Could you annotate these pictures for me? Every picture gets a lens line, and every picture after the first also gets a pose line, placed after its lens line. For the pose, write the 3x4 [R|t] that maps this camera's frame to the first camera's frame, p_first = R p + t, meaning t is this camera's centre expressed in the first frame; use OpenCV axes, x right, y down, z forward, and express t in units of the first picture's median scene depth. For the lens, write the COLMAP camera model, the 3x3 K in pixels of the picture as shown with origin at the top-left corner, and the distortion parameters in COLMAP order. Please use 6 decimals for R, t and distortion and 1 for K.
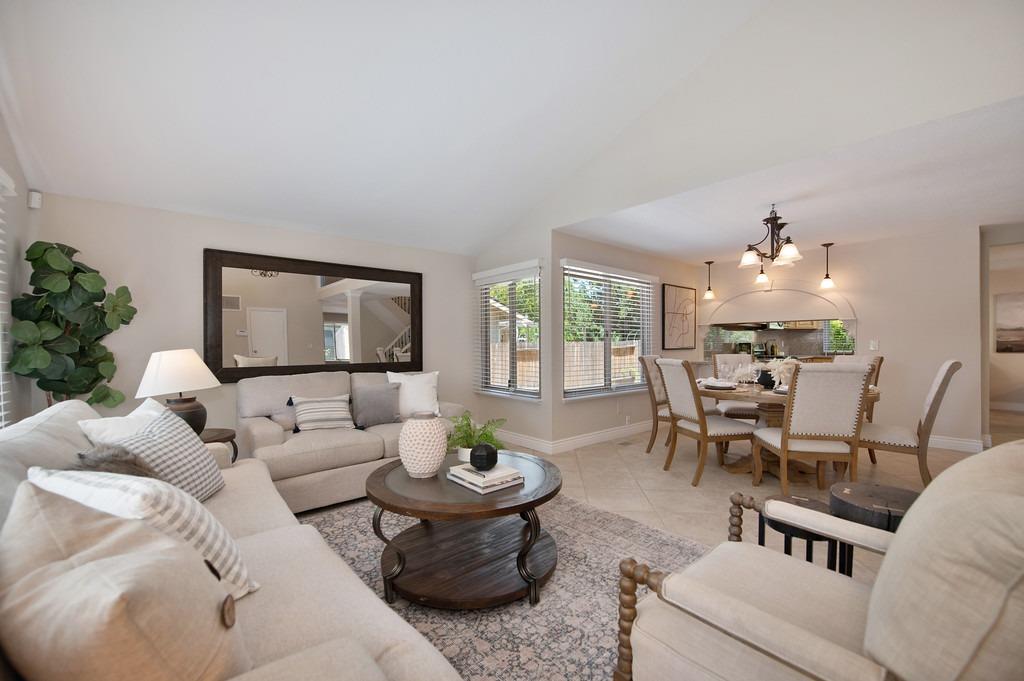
lens RADIAL K [[408.4, 0, 517.9], [0, 408.4, 342.3], [0, 0, 1]] dist [0.001799, -0.000473]
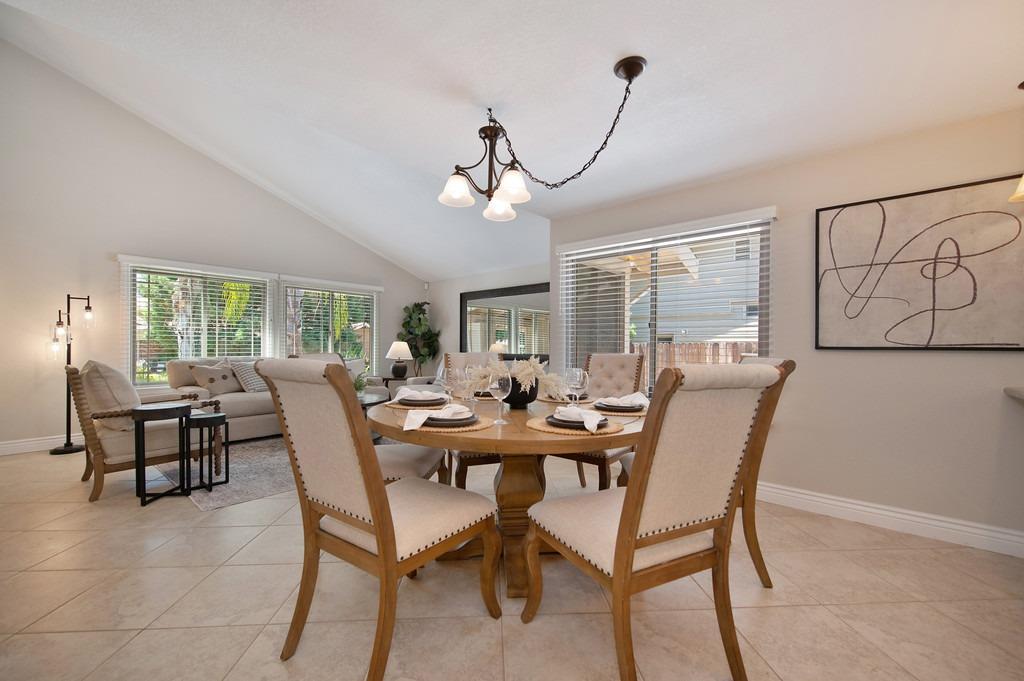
lens RADIAL K [[408.4, 0, 515.0], [0, 408.4, 347.4], [0, 0, 1]] dist [0.001799, -0.000473]
pose [[0.154318, 0.007173, -0.987995, 1.244569], [-0.005189, 0.999966, 0.006450, 0.023567], [0.988008, 0.004132, 0.154350, 0.942909]]
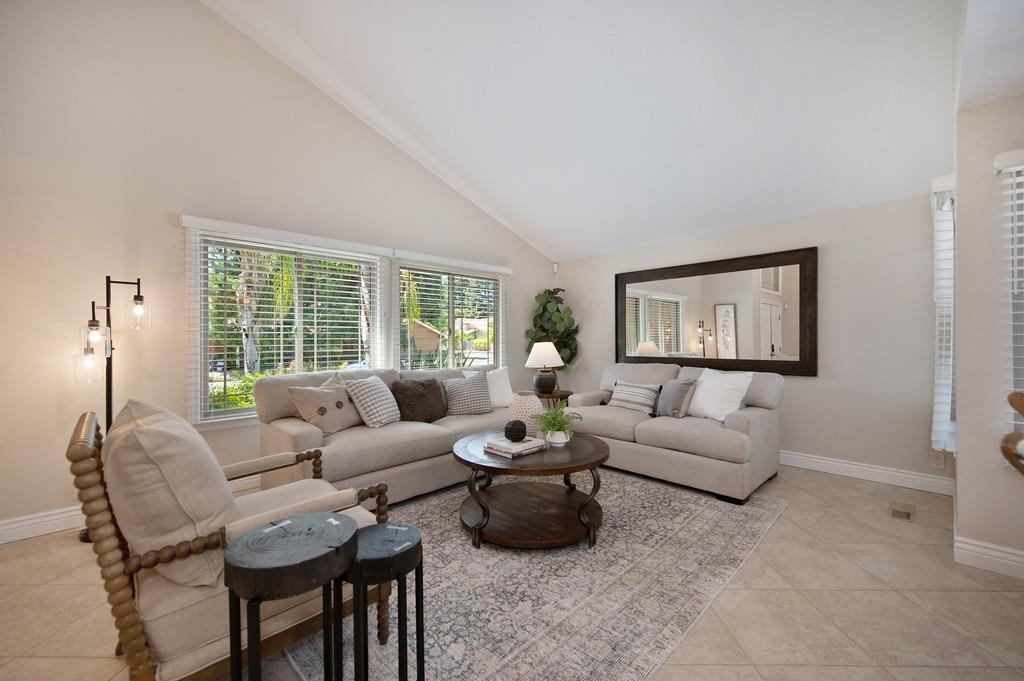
lens RADIAL K [[408.4, 0, 515.4], [0, 408.4, 338.4], [0, 0, 1]] dist [0.001799, -0.000473]
pose [[0.070982, 0.000954, -0.997477, 0.665685], [0.005054, 0.999986, 0.001316, -0.001611], [0.997465, -0.005134, 0.070977, 0.528290]]
